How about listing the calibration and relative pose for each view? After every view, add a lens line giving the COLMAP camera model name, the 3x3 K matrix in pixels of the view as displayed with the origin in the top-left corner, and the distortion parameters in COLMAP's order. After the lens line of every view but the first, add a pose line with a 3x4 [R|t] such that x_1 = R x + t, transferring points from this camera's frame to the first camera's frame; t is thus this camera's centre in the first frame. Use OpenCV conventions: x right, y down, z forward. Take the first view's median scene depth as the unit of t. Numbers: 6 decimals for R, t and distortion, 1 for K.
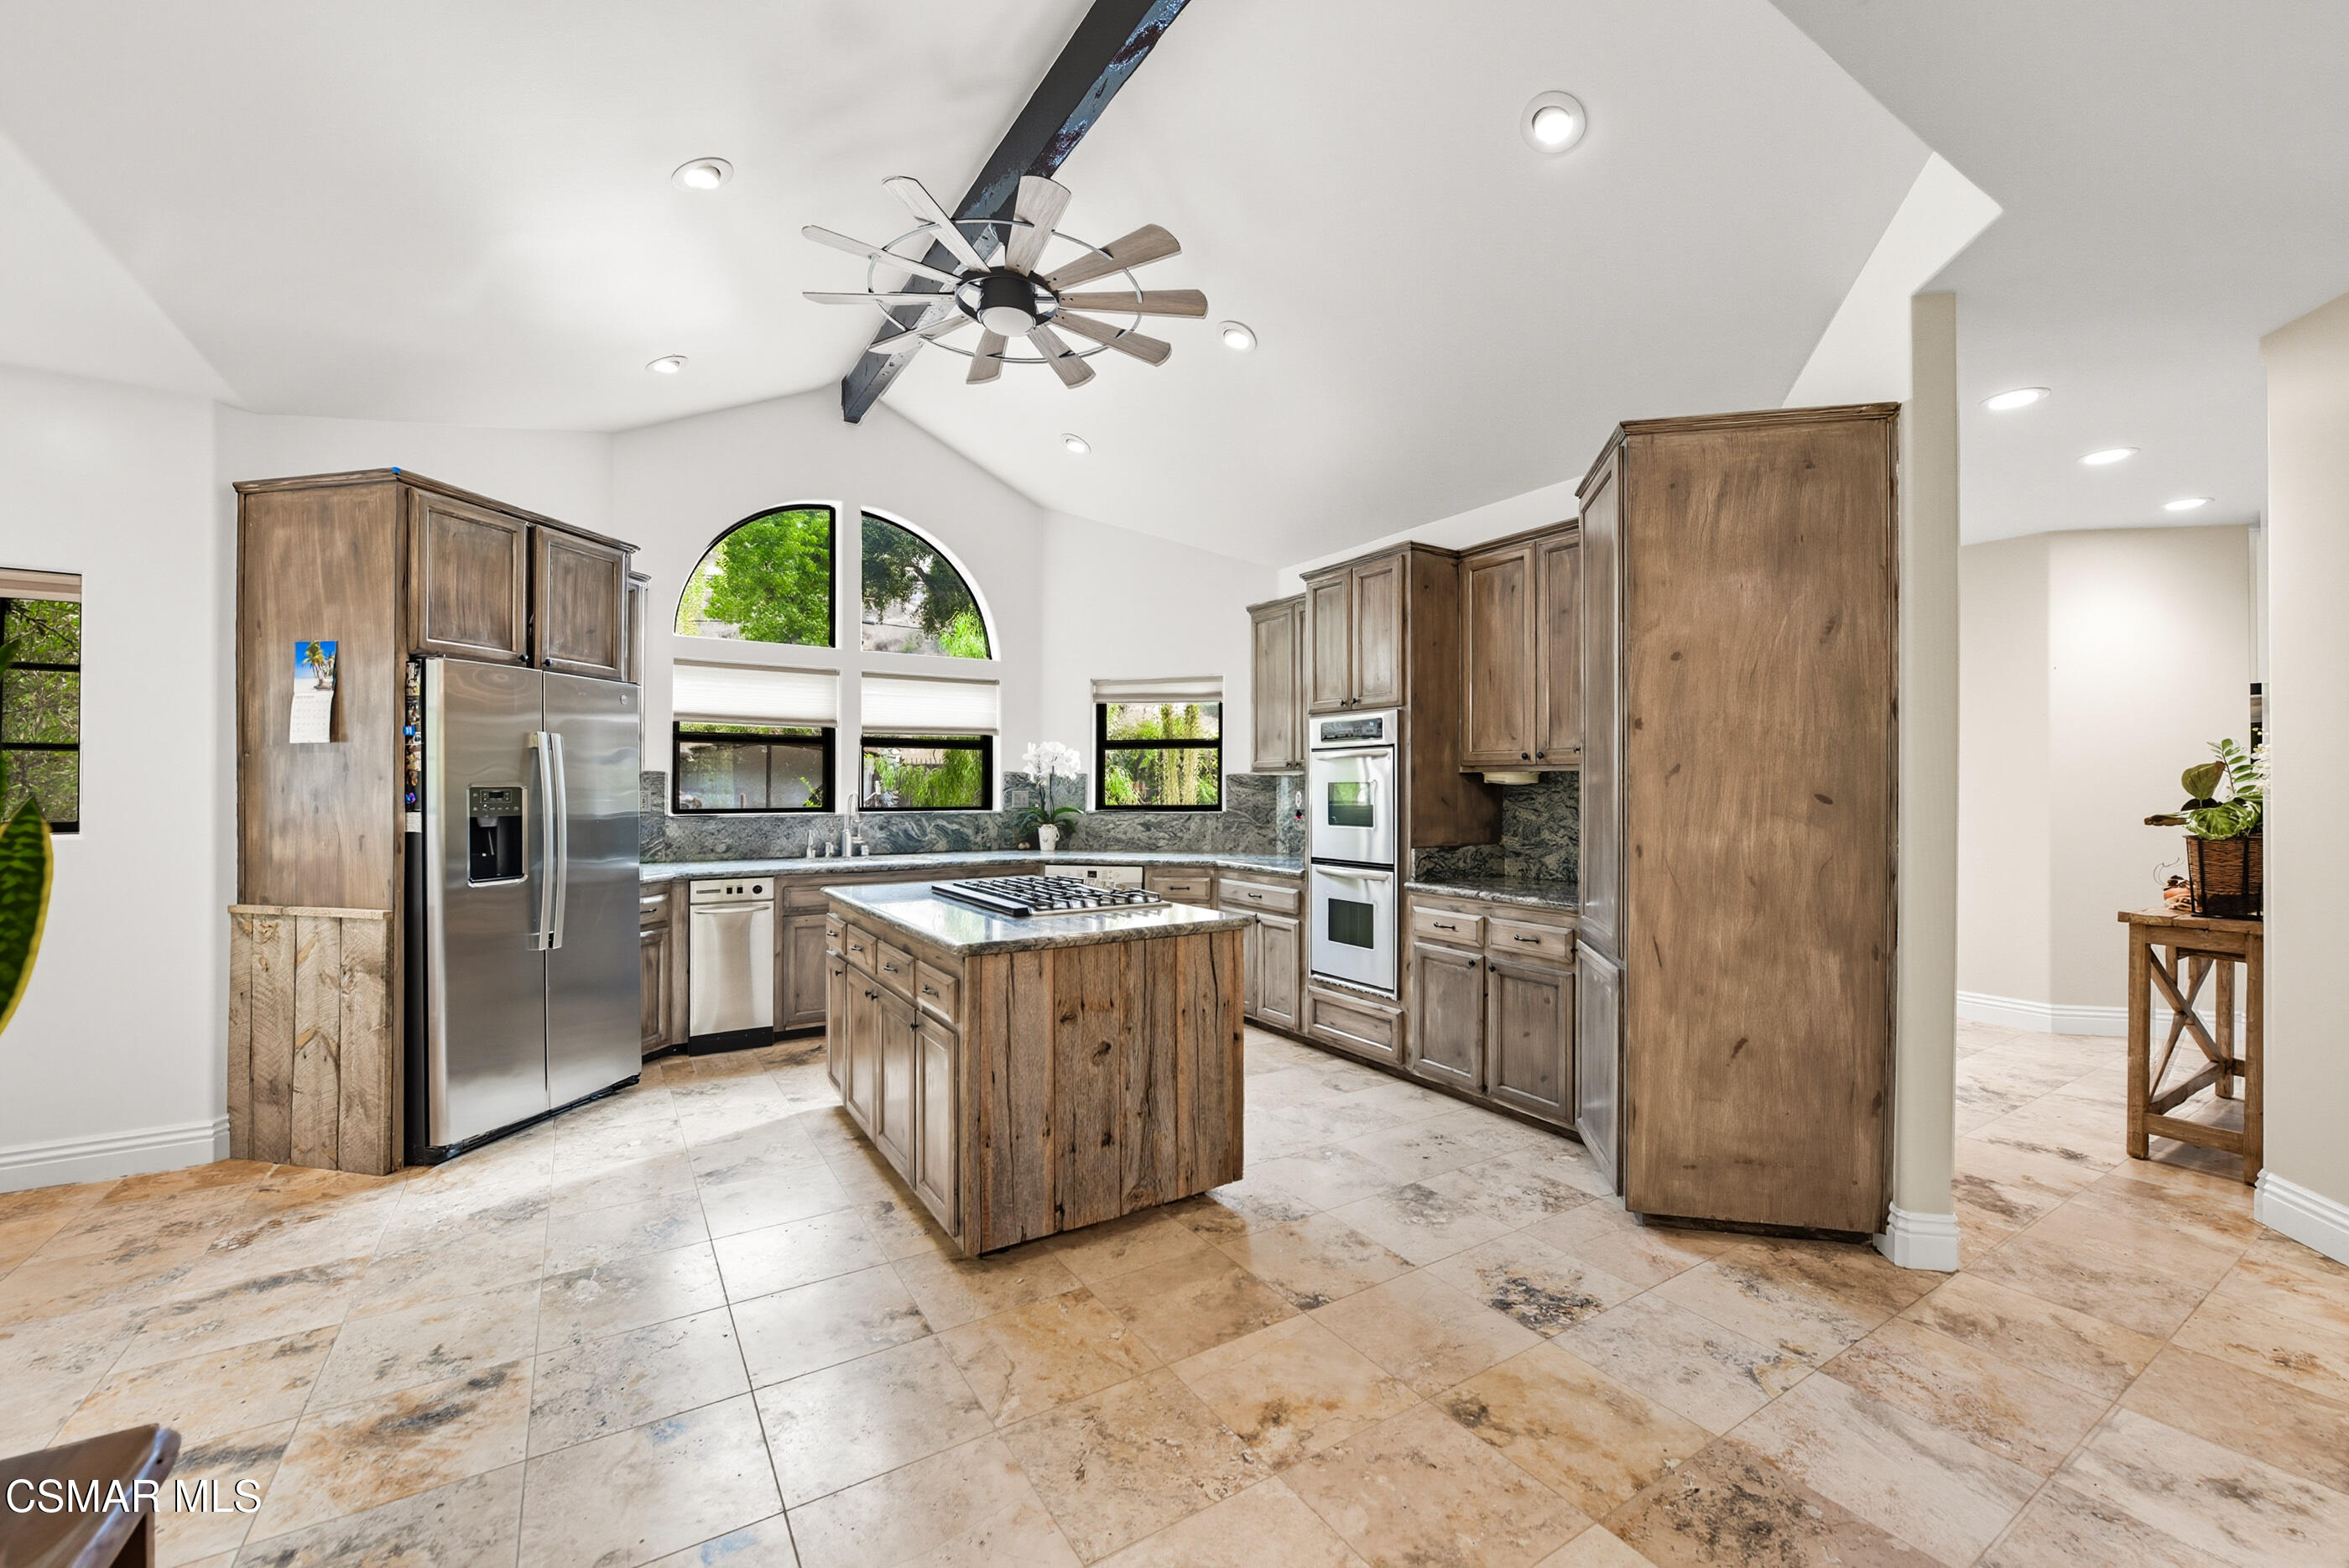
lens RADIAL K [[942.5, 0, 1216.4], [0, 942.5, 769.4], [0, 0, 1]] dist [-0.004340, -0.001113]
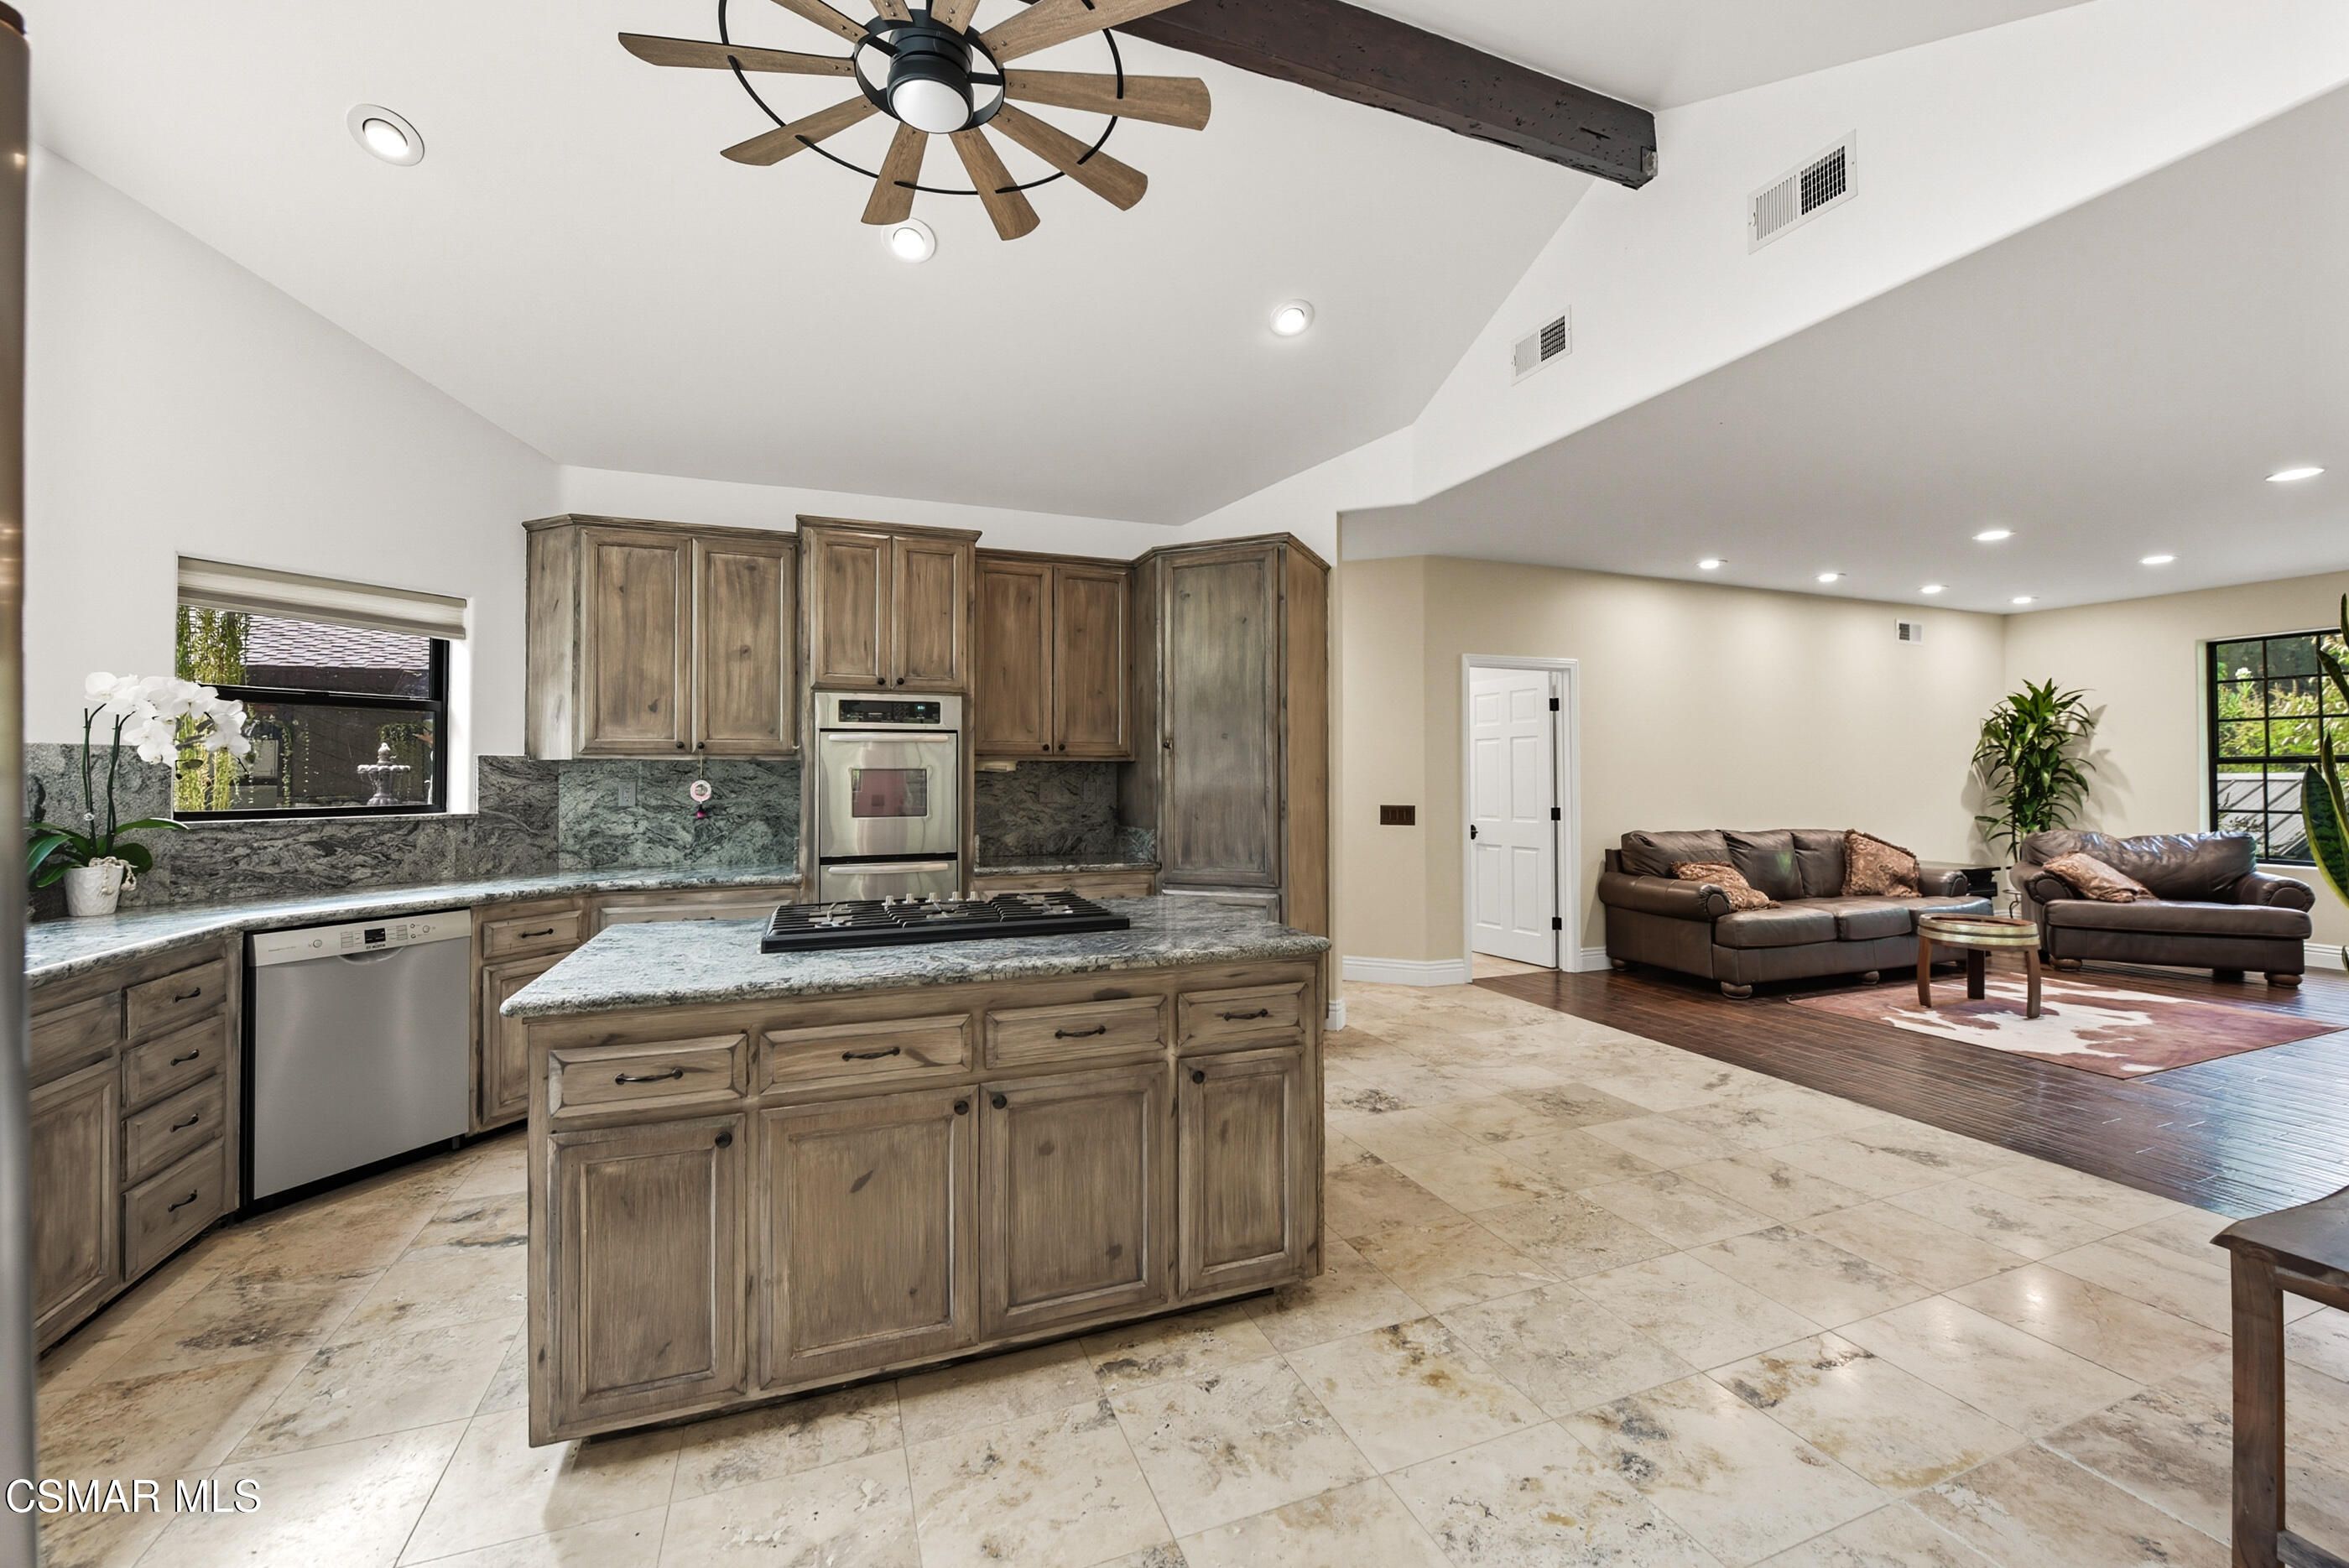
lens RADIAL K [[942.5, 0, 1157.8], [0, 942.5, 763.3], [0, 0, 1]] dist [-0.004340, -0.001113]
pose [[0.222353, 0.013825, 0.974868, -0.891251], [-0.014329, 0.999838, -0.010911, 0.018721], [-0.974861, -0.011543, 0.222515, 0.706381]]
